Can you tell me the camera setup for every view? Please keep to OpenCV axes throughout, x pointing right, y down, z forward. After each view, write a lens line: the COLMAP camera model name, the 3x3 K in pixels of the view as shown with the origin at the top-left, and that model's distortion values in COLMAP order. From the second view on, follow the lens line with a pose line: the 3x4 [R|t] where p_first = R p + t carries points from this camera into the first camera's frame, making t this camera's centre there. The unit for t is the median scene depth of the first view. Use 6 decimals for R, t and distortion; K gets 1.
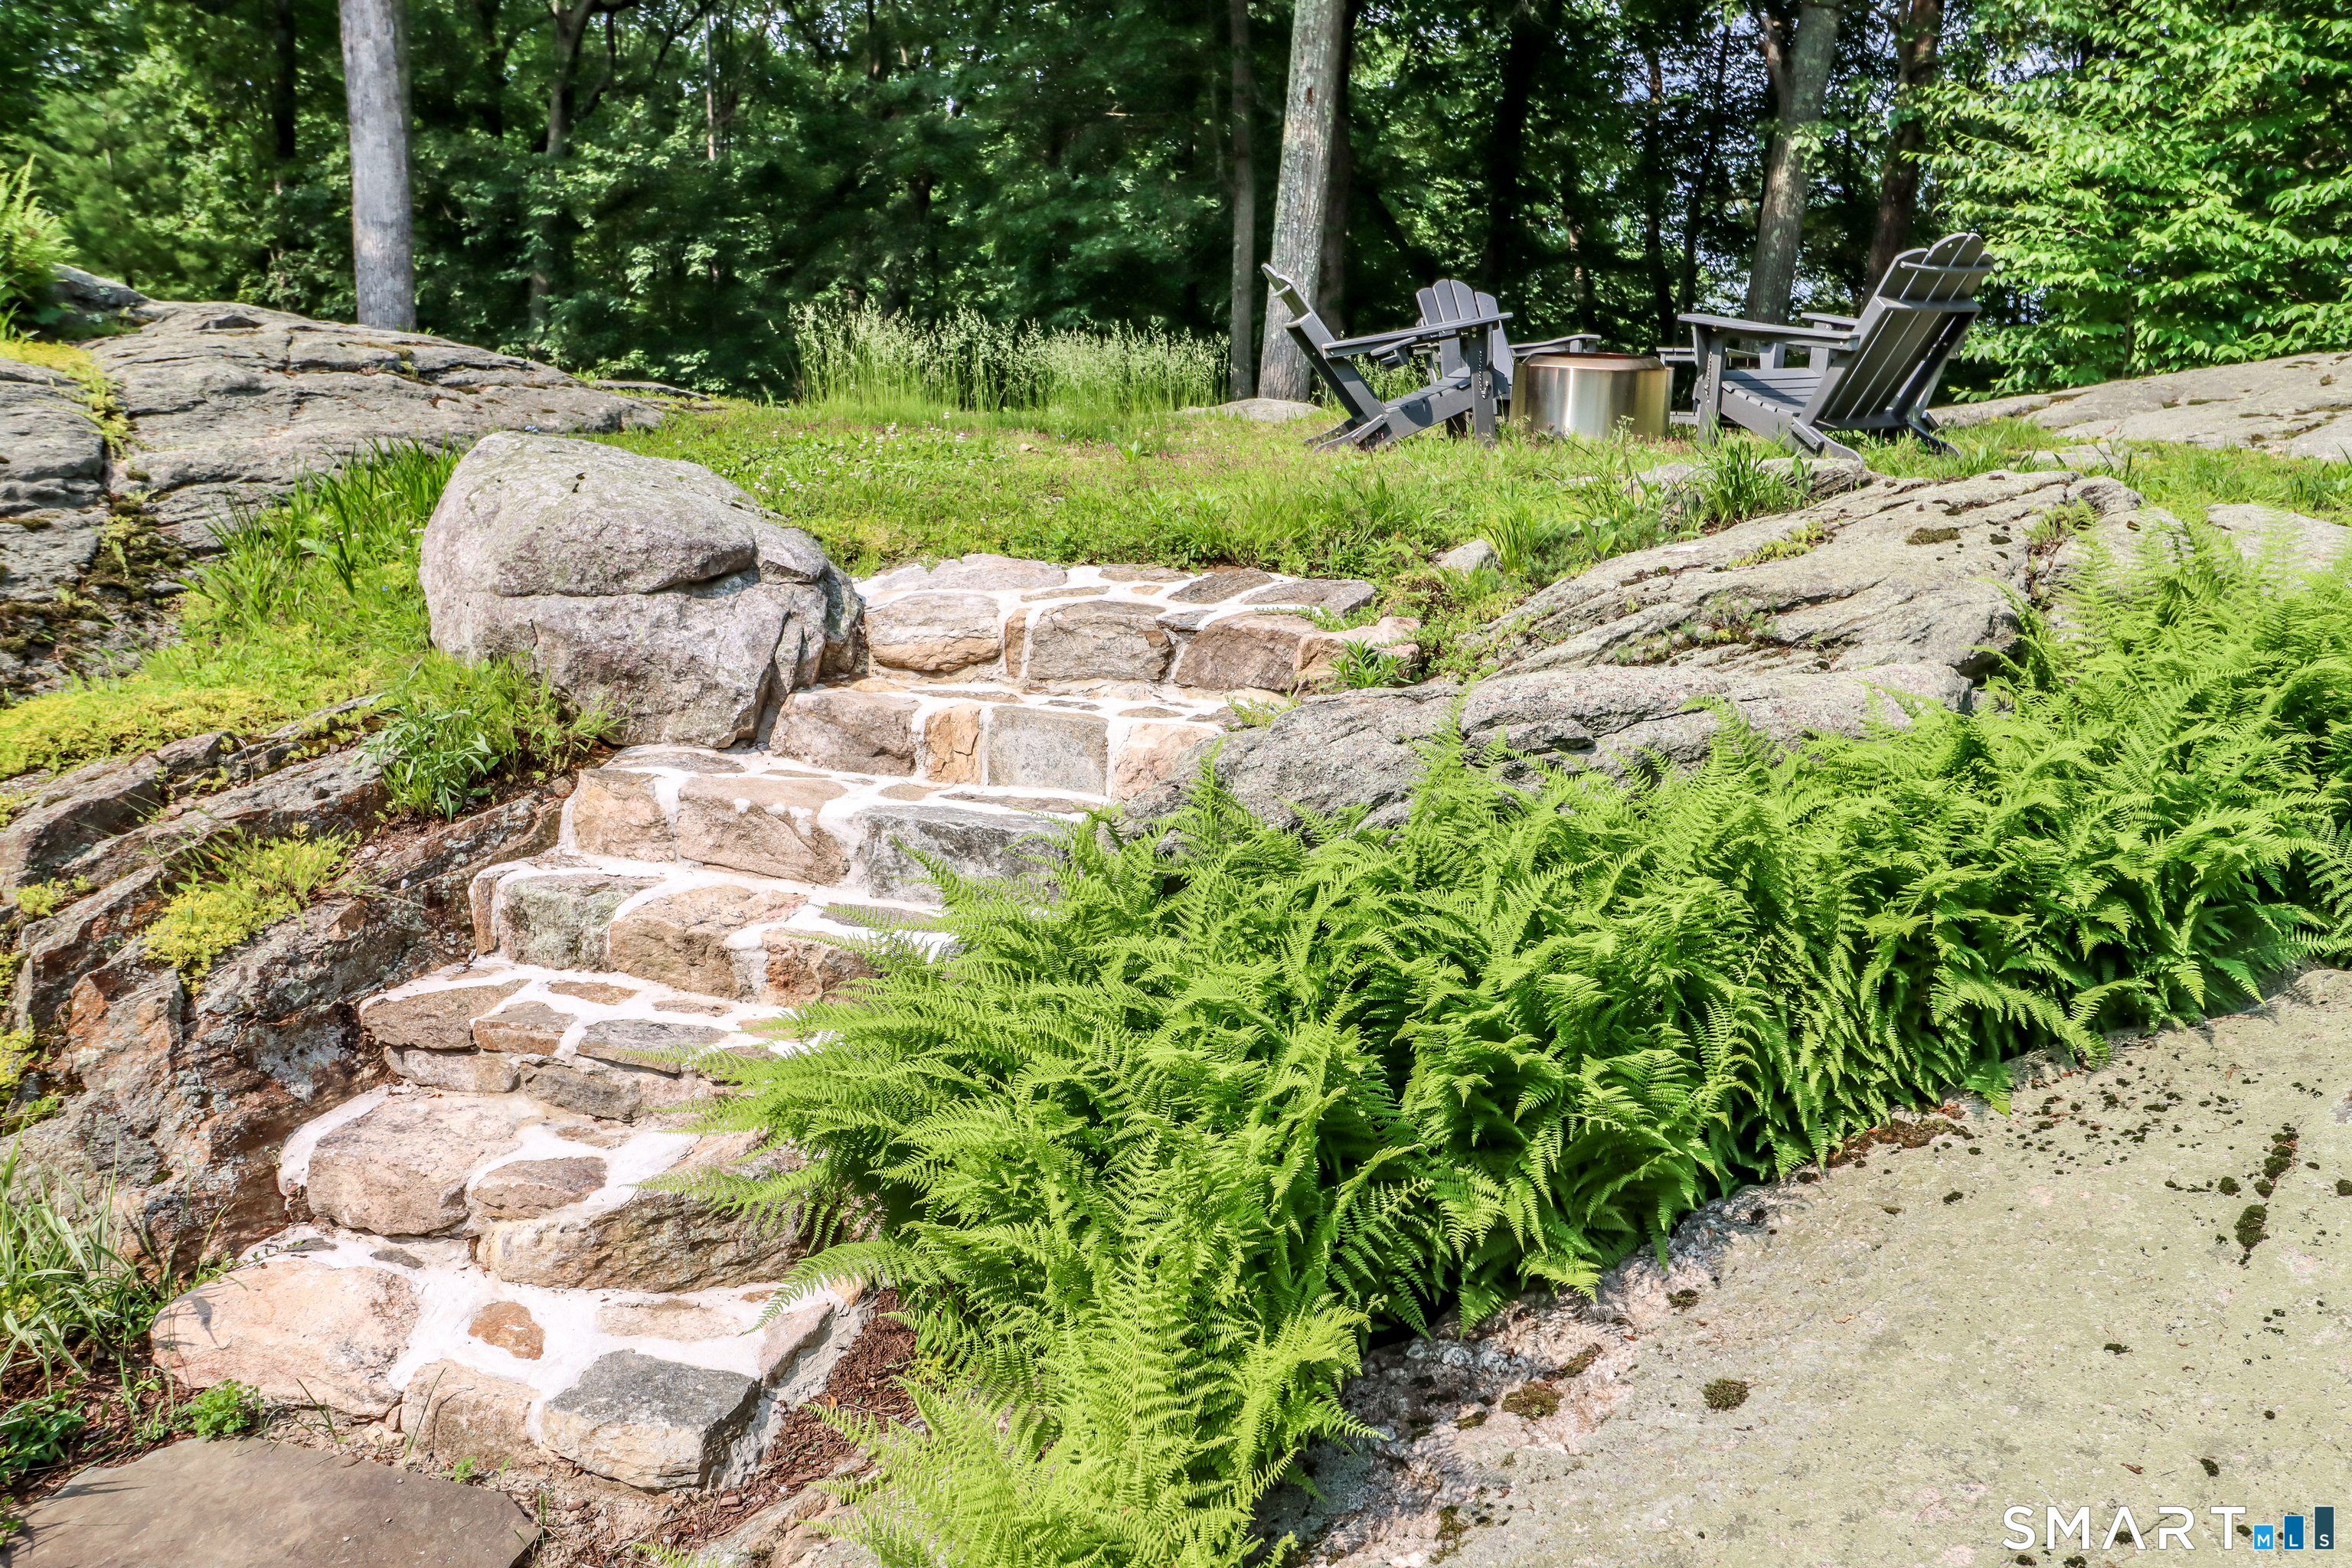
lens RADIAL K [[1798.9, 0, 1176.5], [0, 1798.9, 777.9], [0, 0, 1]] dist [0.005000, 0.000177]
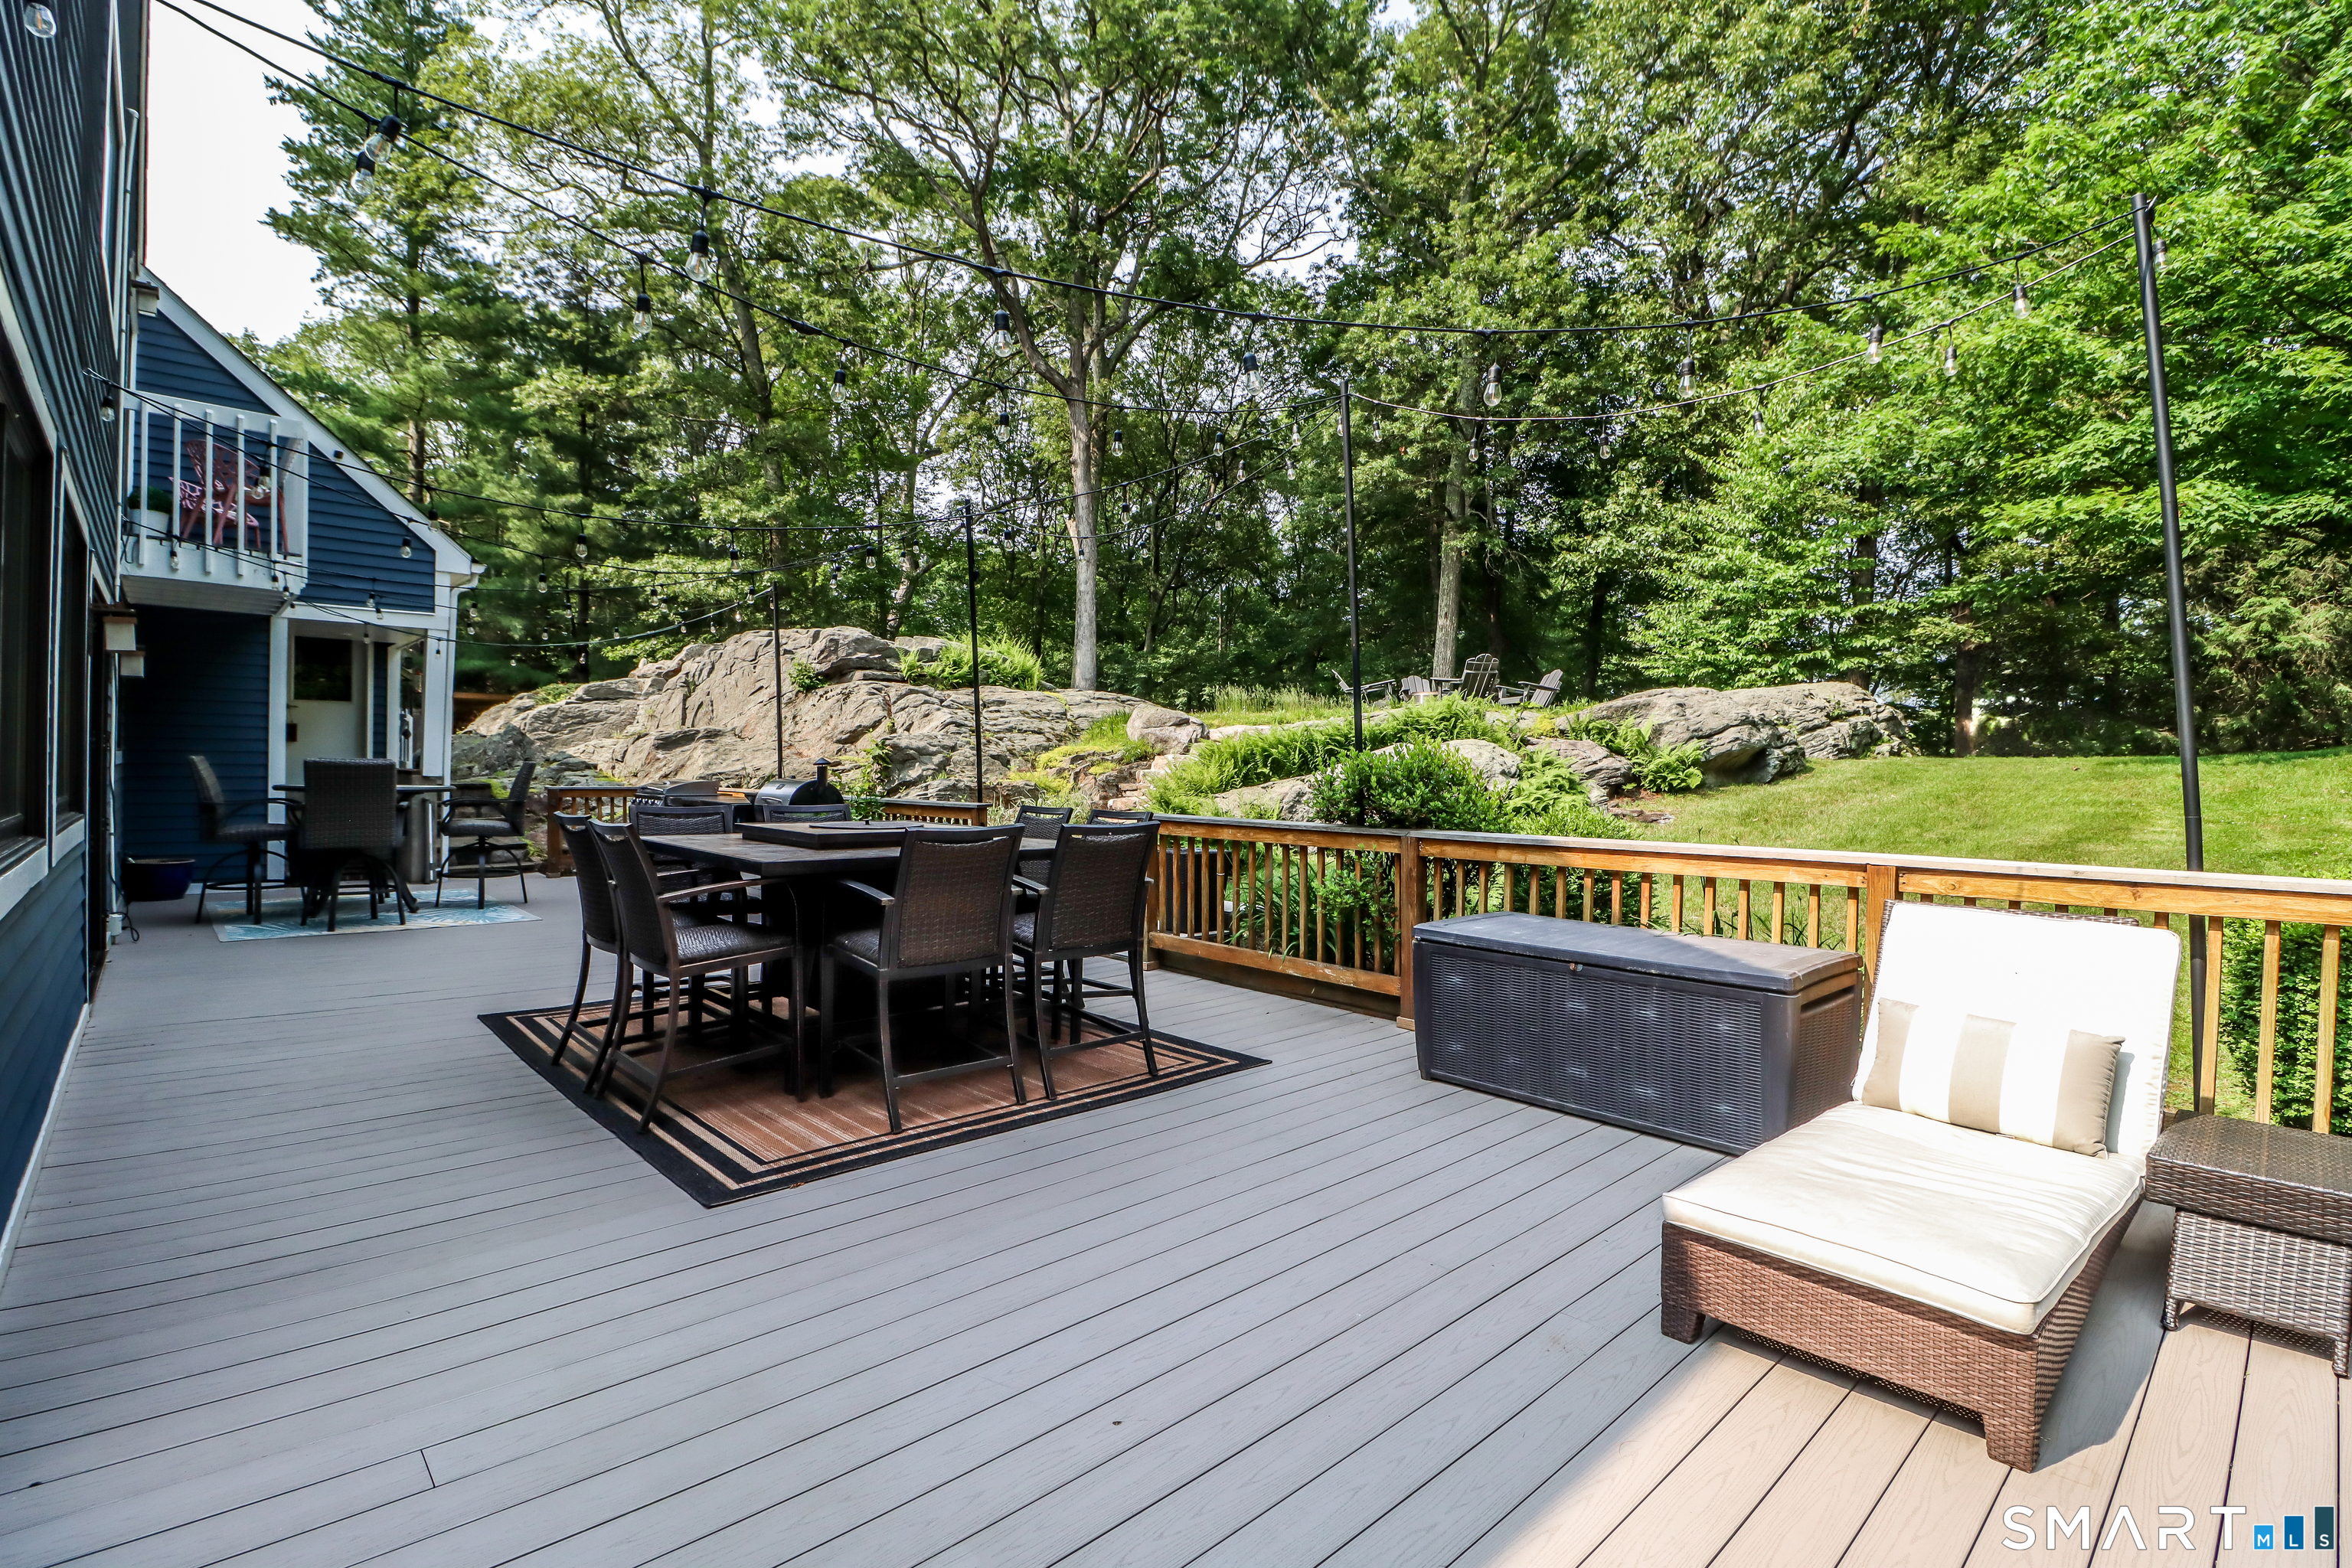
lens RADIAL K [[1079.4, 0, 1177.3], [0, 1079.4, 782.2], [0, 0, 1]] dist [0.000061, 0.000000]
pose [[0.958932, -0.004055, -0.283606, 0.480444], [-0.054191, 0.978859, -0.197227, 0.519542], [0.278410, 0.204496, 0.938440, -1.482360]]
